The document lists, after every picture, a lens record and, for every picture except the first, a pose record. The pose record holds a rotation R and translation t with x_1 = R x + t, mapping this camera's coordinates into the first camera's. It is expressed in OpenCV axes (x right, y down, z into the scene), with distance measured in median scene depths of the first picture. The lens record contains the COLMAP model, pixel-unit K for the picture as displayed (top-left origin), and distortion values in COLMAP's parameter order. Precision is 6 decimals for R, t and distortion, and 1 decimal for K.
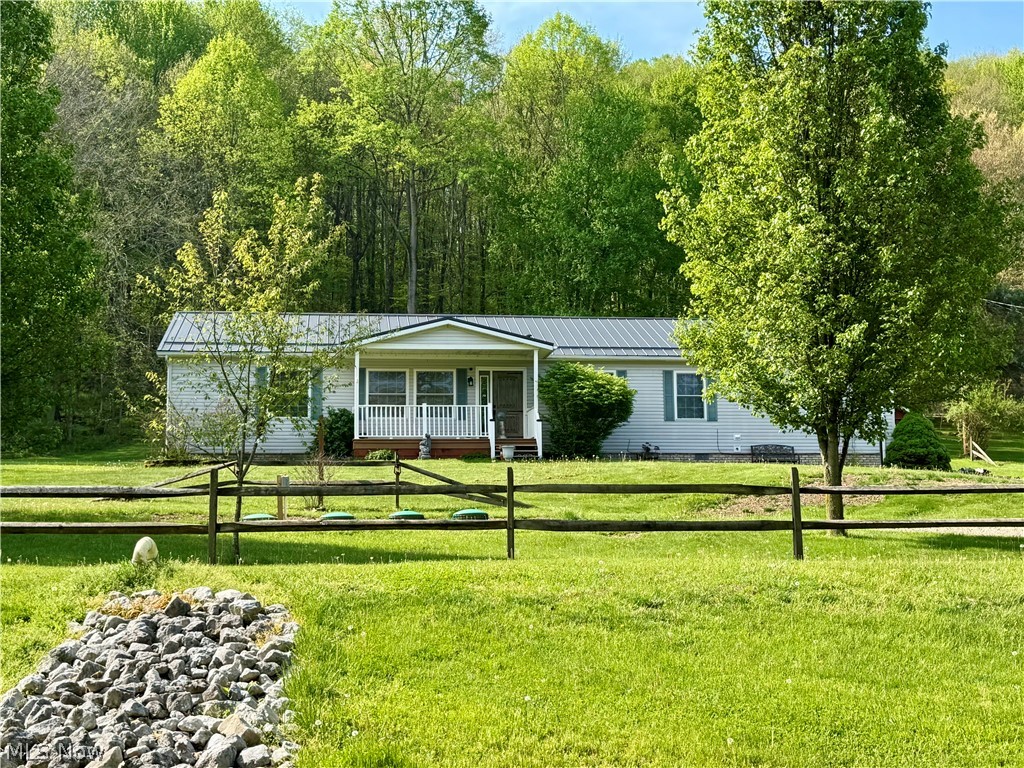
lens RADIAL K [[1366.0, 0, 512.0], [0, 1366.0, 384.0], [0, 0, 1]] dist [0.114589, -0.004869]
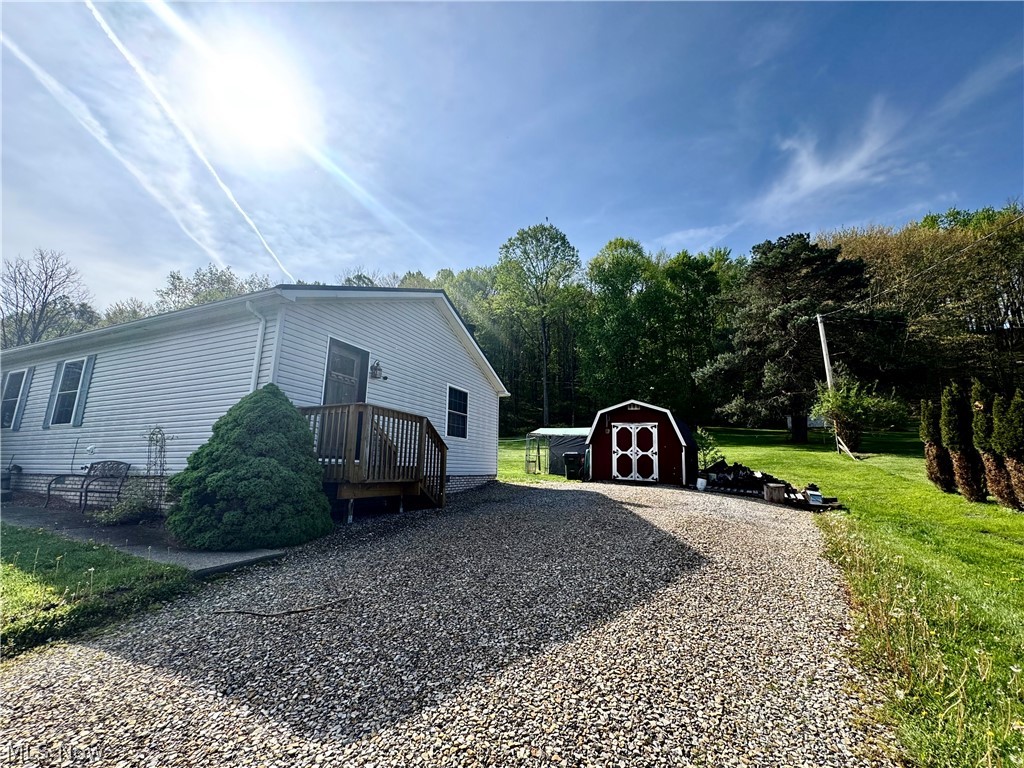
lens RADIAL K [[401.6, 0, 512.0], [0, 401.6, 384.0], [0, 0, 1]] dist [-0.010873, -0.000115]
pose [[0.856861, -0.094006, -0.506904, 0.445508], [0.041202, 0.992577, -0.114429, 0.038900], [0.513898, 0.077164, 0.854374, 0.959404]]
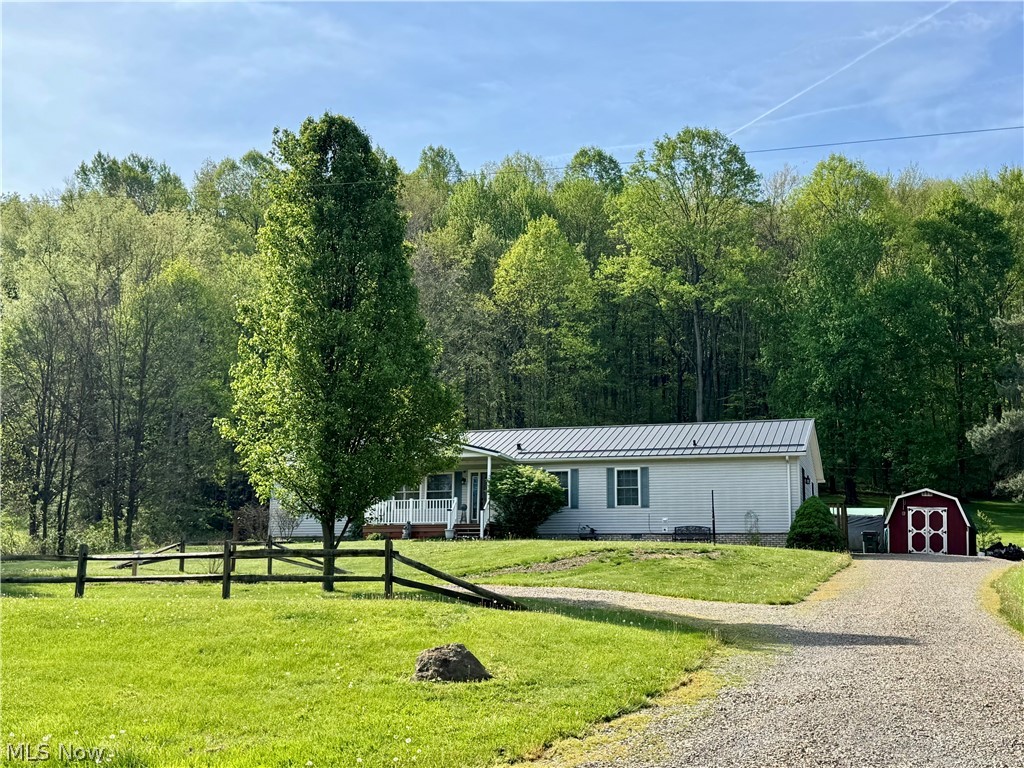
lens RADIAL K [[1204.9, 0, 512.0], [0, 1204.9, 384.0], [0, 0, 1]] dist [0.128189, -0.026874]
pose [[0.899523, -0.062467, -0.432384, 0.529903], [0.027563, 0.995868, -0.086534, 0.007043], [0.436003, 0.065922, 0.897528, -0.048596]]
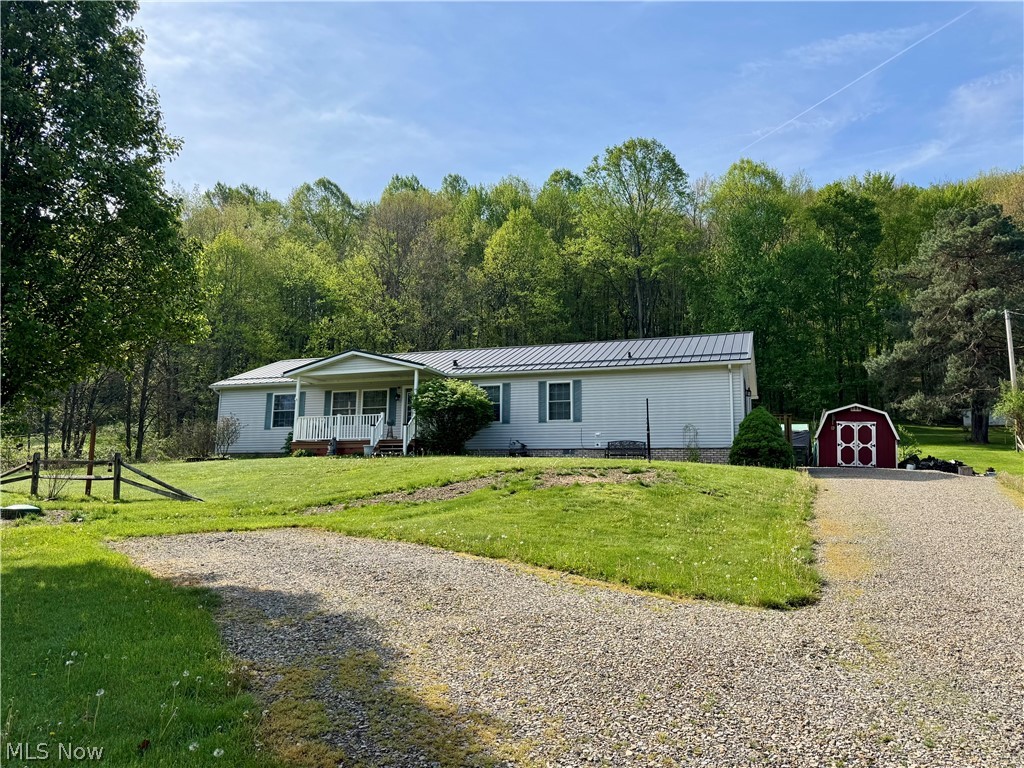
lens RADIAL K [[727.3, 0, 514.9], [0, 727.3, 378.8], [0, 0, 1]] dist [0.126926, -0.164793]
pose [[0.890439, -0.054389, -0.451841, 0.394088], [0.031347, 0.997805, -0.058331, 0.025532], [0.454022, 0.037776, 0.890189, 0.416385]]
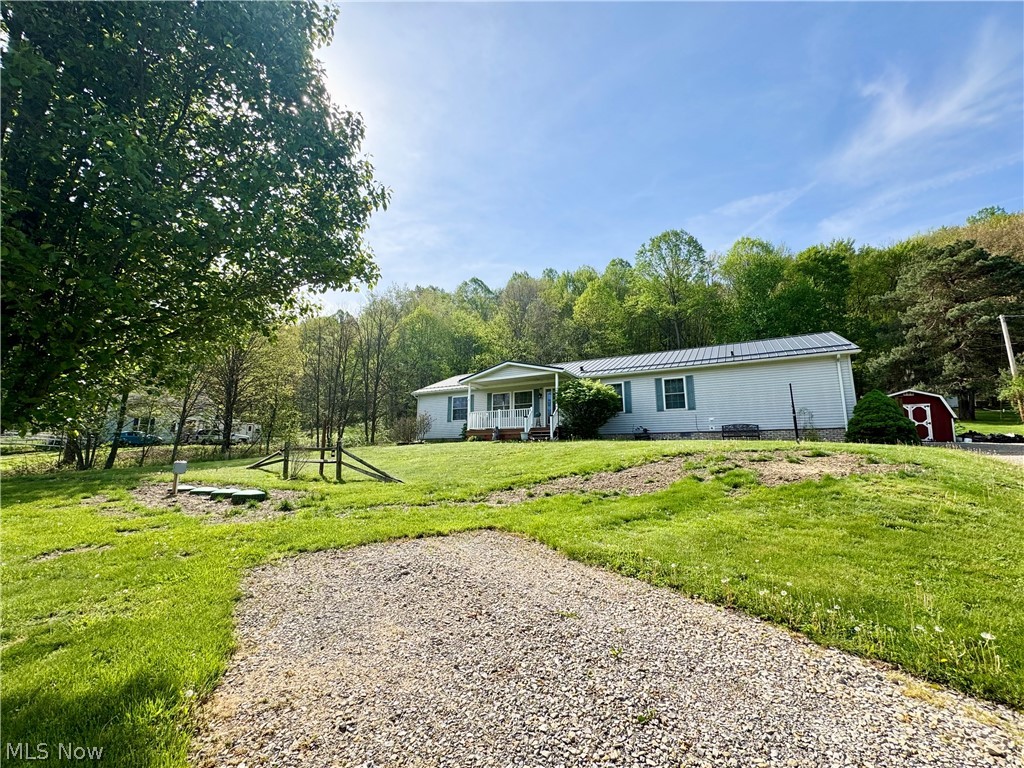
lens RADIAL K [[413.2, 0, 509.5], [0, 413.2, 387.2], [0, 0, 1]] dist [-0.000467, -0.000011]
pose [[0.797802, -0.093146, -0.595681, 0.260335], [0.056734, 0.995208, -0.079635, 0.027837], [0.600245, 0.029737, 0.799263, 0.542396]]
